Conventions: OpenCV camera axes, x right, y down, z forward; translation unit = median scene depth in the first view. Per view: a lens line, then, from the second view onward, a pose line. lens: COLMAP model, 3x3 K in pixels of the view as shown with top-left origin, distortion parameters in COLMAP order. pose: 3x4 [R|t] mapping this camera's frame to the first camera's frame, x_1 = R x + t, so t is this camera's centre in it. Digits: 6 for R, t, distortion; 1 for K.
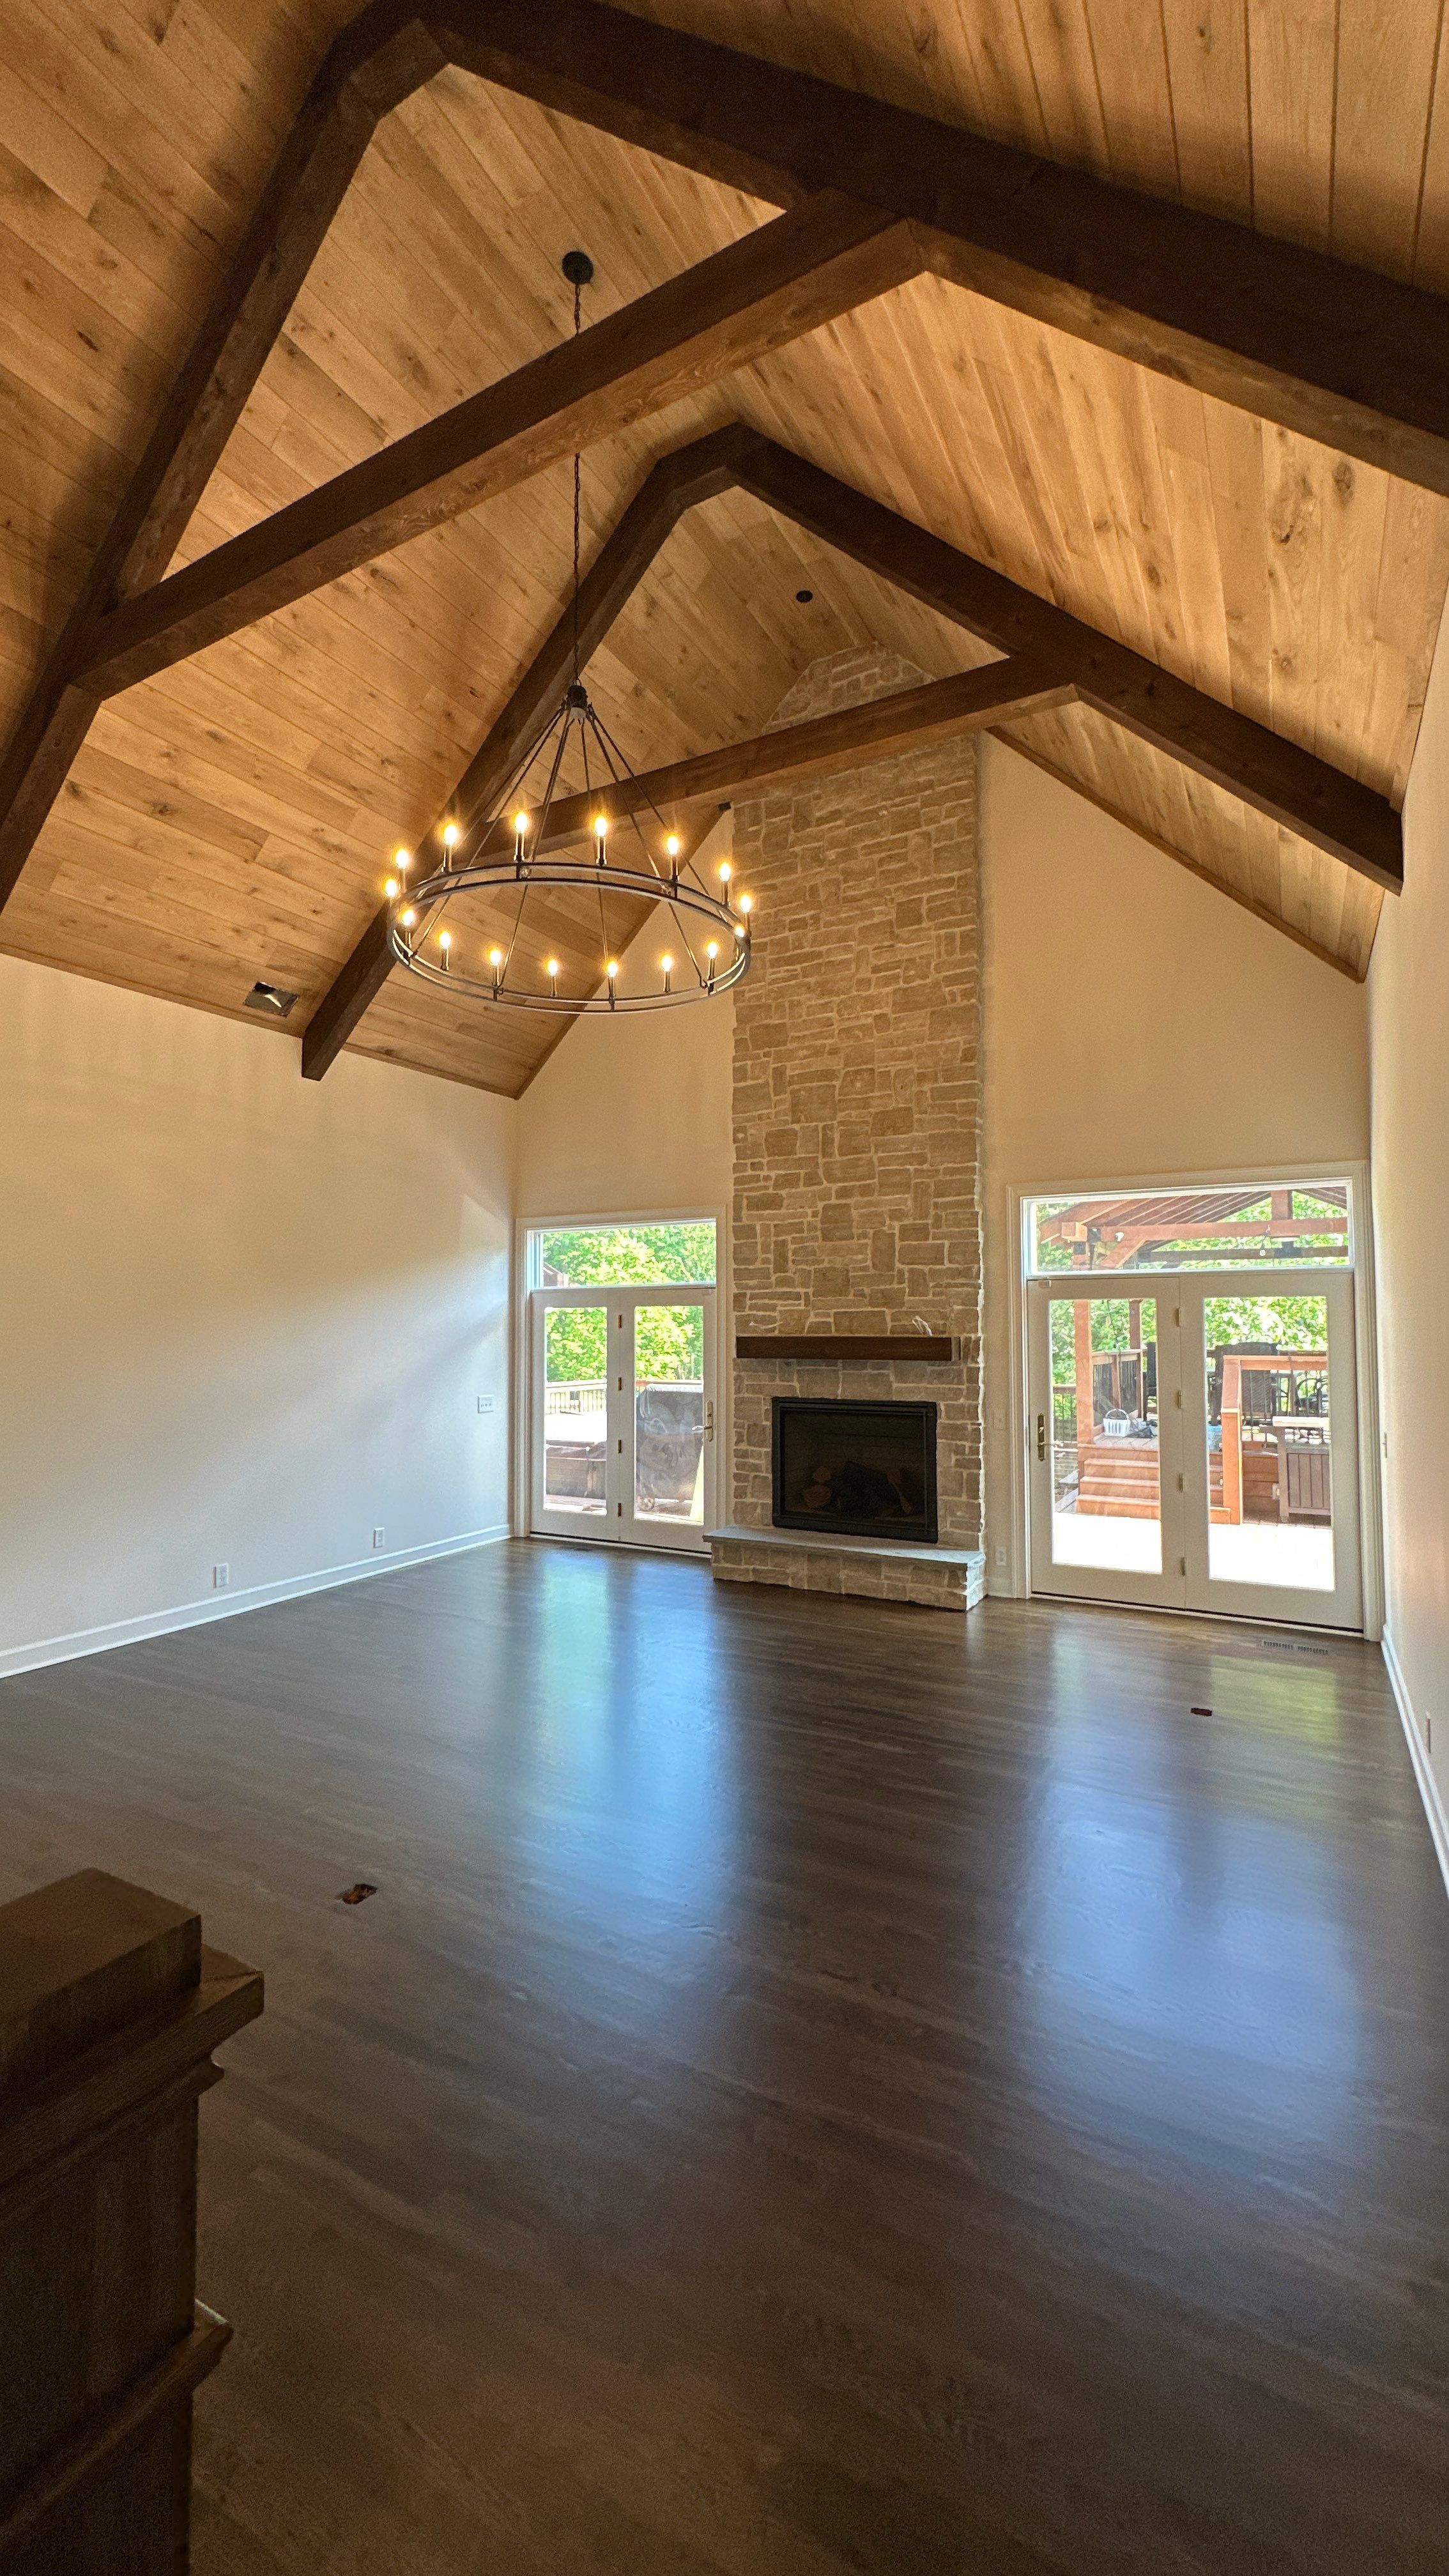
lens RADIAL K [[1027.1, 0, 730.6], [0, 1027.1, 1287.7], [0, 0, 1]] dist [-0.000741, 0.000185]
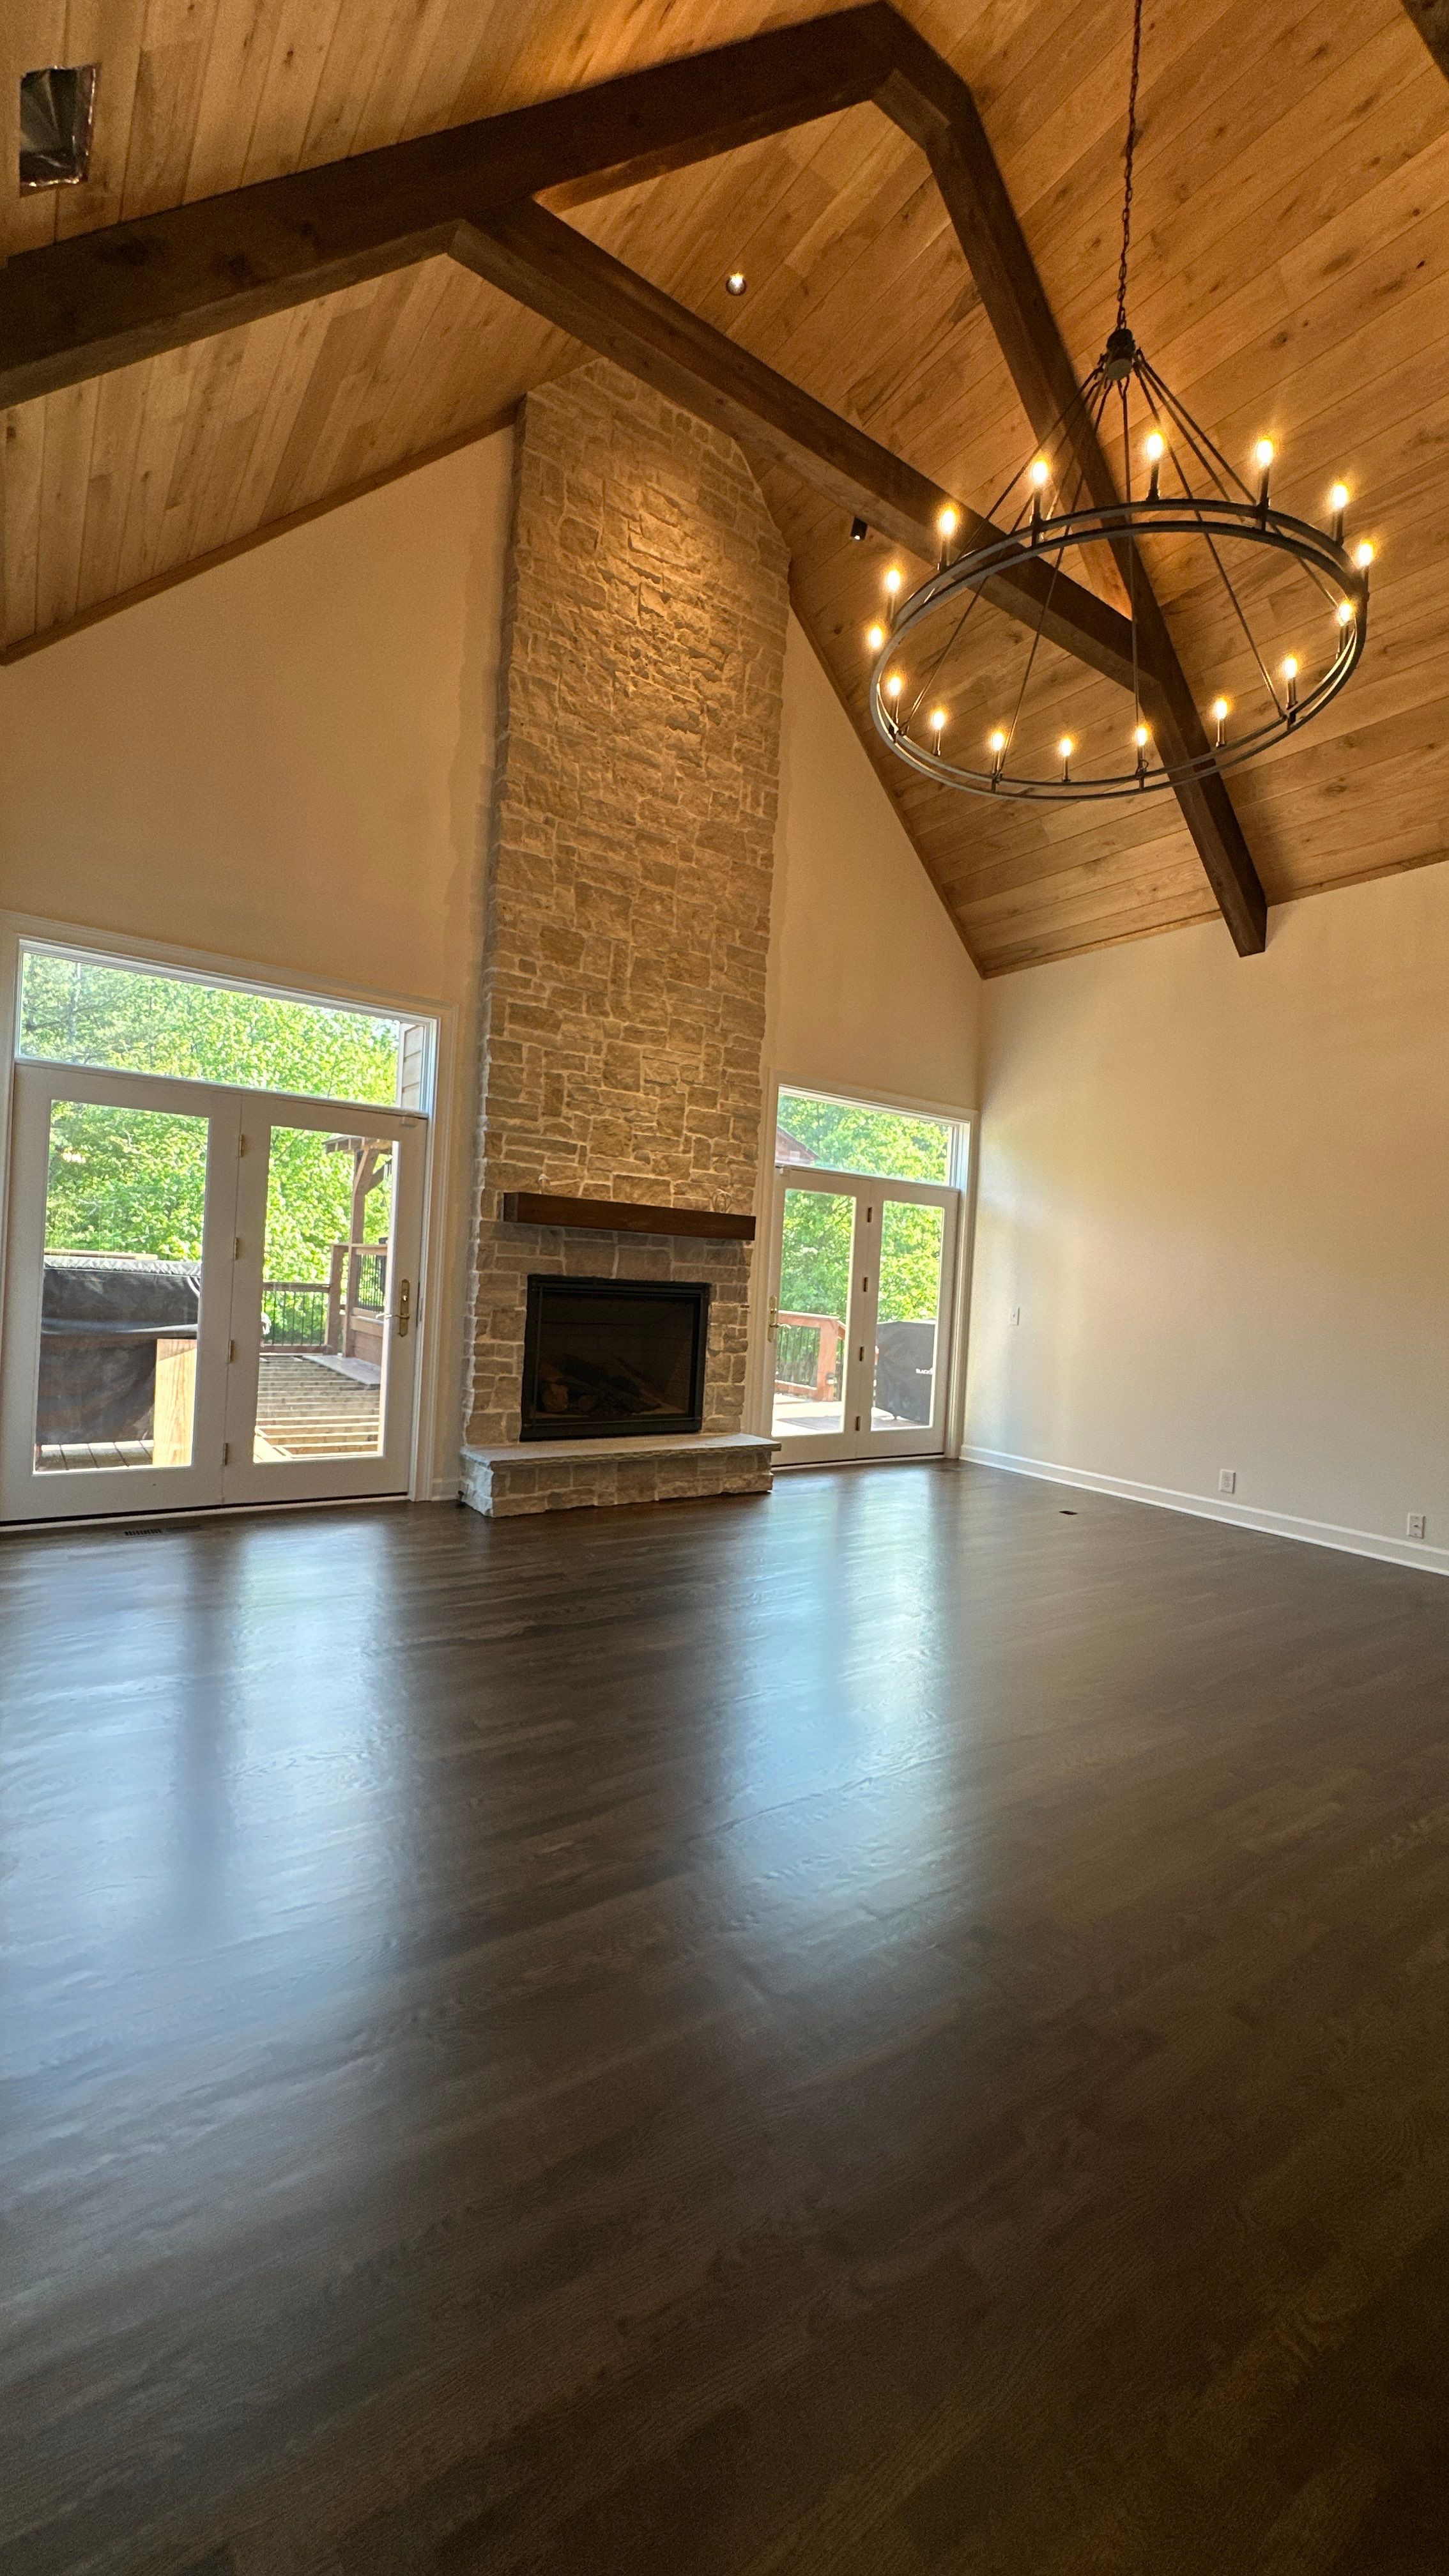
lens RADIAL K [[1027.1, 0, 731.2], [0, 1027.1, 1281.4], [0, 0, 1]] dist [-0.000741, 0.000185]
pose [[0.436221, 0.019545, 0.899628, -0.600300], [-0.097238, 0.994934, 0.025534, 0.078909], [-0.894570, -0.098617, 0.435911, 0.541682]]
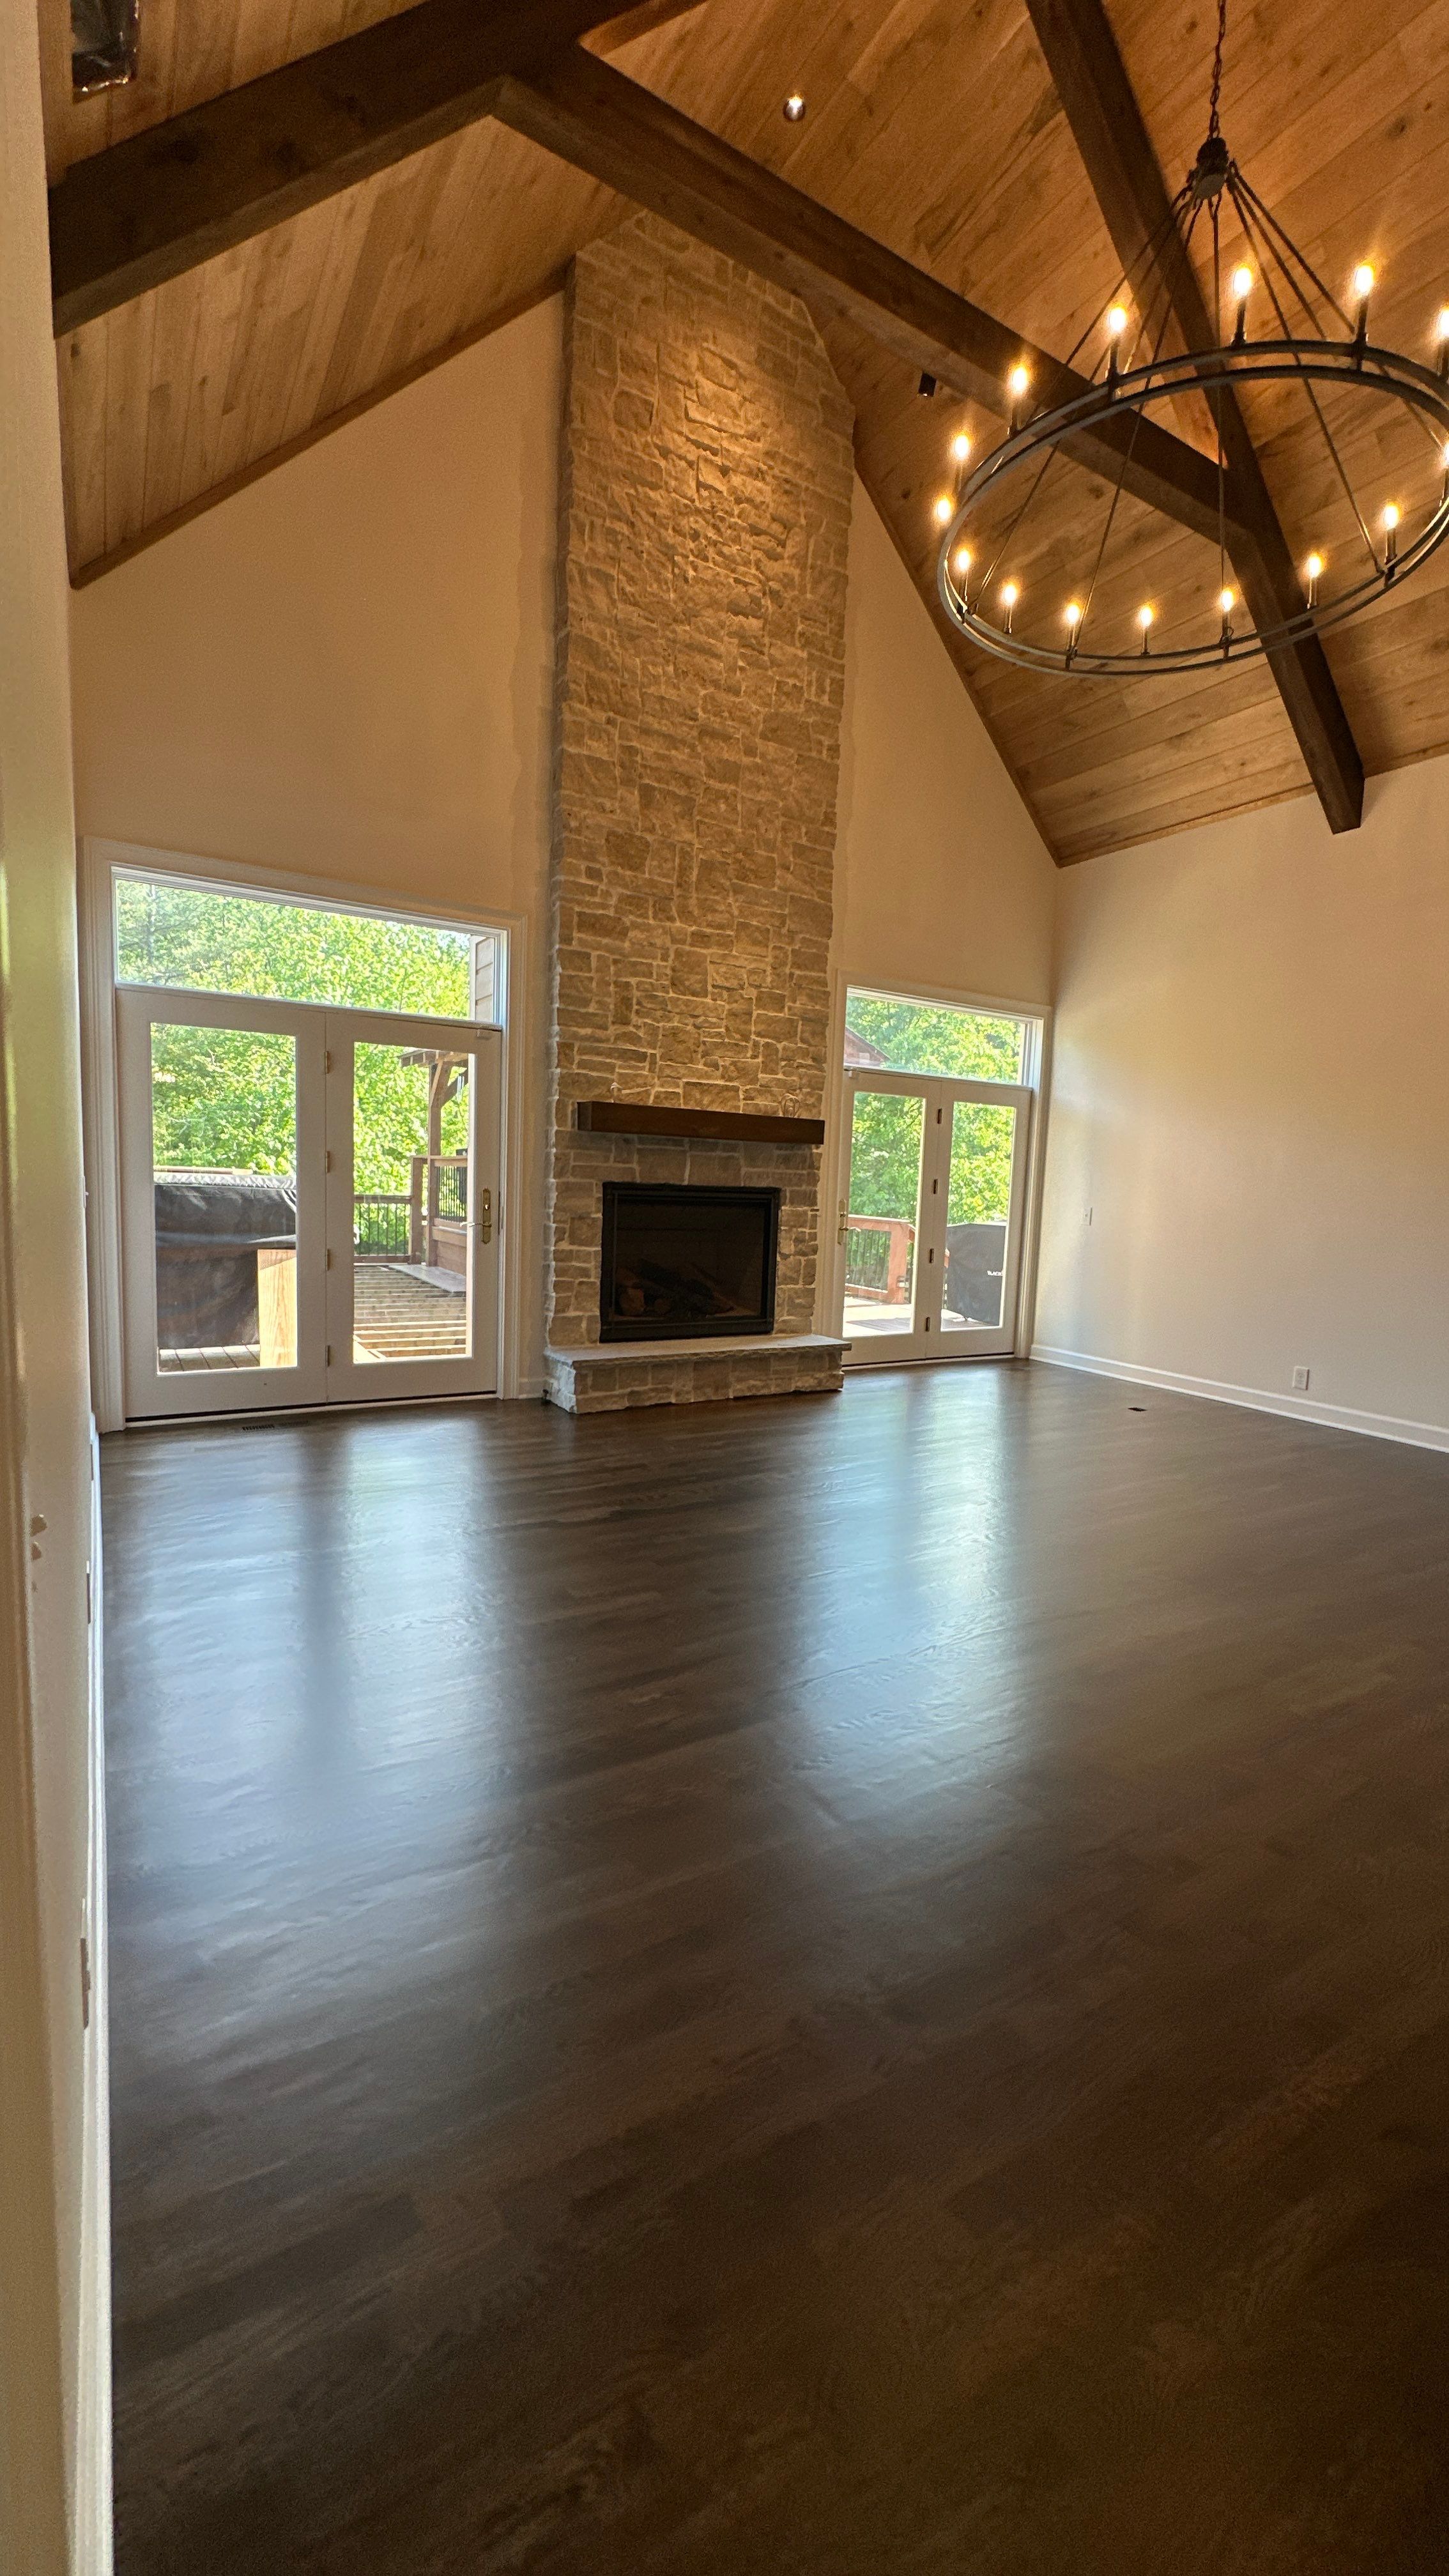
lens RADIAL K [[1027.1, 0, 731.7], [0, 1027.1, 1281.1], [0, 0, 1]] dist [-0.000741, 0.000185]
pose [[0.496273, -0.066623, 0.865607, -0.616263], [-0.078496, 0.989524, 0.121164, 0.080156], [-0.864611, -0.128077, 0.485844, 0.533134]]
